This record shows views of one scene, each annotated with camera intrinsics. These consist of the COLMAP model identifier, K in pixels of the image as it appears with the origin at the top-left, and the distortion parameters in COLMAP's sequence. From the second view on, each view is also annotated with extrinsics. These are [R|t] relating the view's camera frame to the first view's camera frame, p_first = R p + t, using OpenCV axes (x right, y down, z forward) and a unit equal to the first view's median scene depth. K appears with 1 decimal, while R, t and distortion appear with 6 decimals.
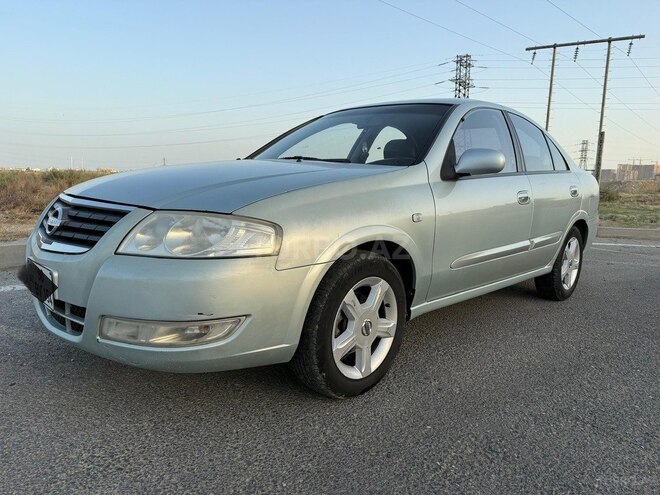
lens RADIAL K [[467.8, 0, 332.2], [0, 467.8, 241.6], [0, 0, 1]] dist [0.022879, -0.026092]
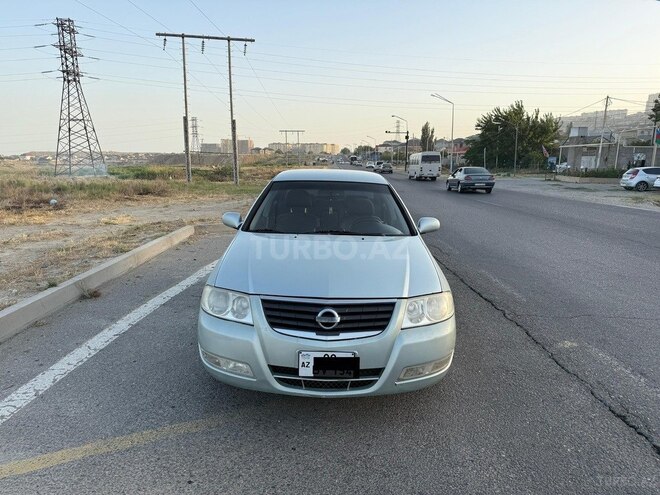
lens RADIAL K [[467.8, 0, 327.2], [0, 467.8, 244.3], [0, 0, 1]] dist [0.022879, -0.026092]
pose [[0.718960, -0.149232, 0.678842, -0.086326], [0.107187, 0.988800, 0.103850, -0.023573], [-0.686737, -0.001901, 0.726903, -0.001570]]
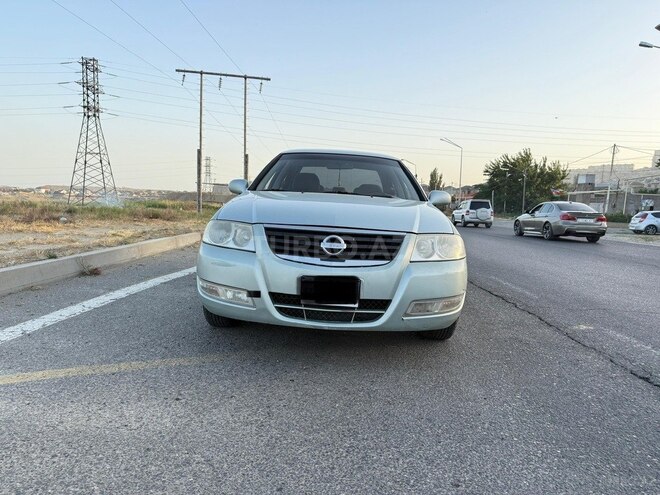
lens RADIAL K [[467.8, 0, 330.3], [0, 467.8, 246.3], [0, 0, 1]] dist [0.022879, -0.026092]
pose [[0.728398, -0.064002, 0.682158, -0.086167], [0.073058, 0.997206, 0.015551, -0.003590], [-0.681248, 0.038510, 0.731039, 0.001160]]
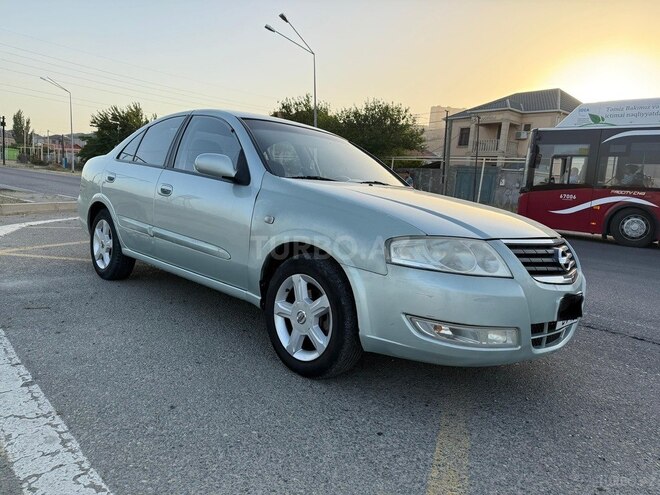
lens RADIAL K [[467.8, 0, 327.7], [0, 467.8, 249.7], [0, 0, 1]] dist [0.022879, -0.026092]
pose [[0.005600, -0.172102, 0.985063, -0.103228], [0.055585, 0.983609, 0.171532, -0.018135], [-0.998438, 0.053795, 0.015075, 0.090644]]
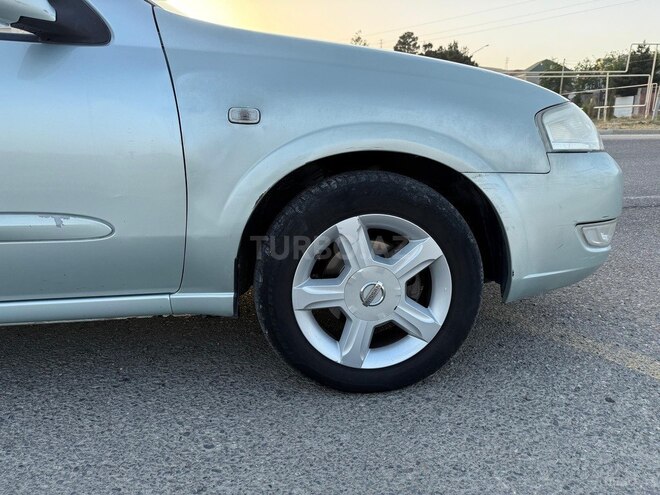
lens RADIAL K [[510.5, 0, 330.5], [0, 510.5, 251.4], [0, 0, 1]] dist [-0.001848, -0.000573]
pose [[-0.781224, -0.209128, 0.588179, -0.054909], [0.063472, 0.910722, 0.408113, -0.016097], [-0.621016, 0.356160, -0.698204, 0.126238]]
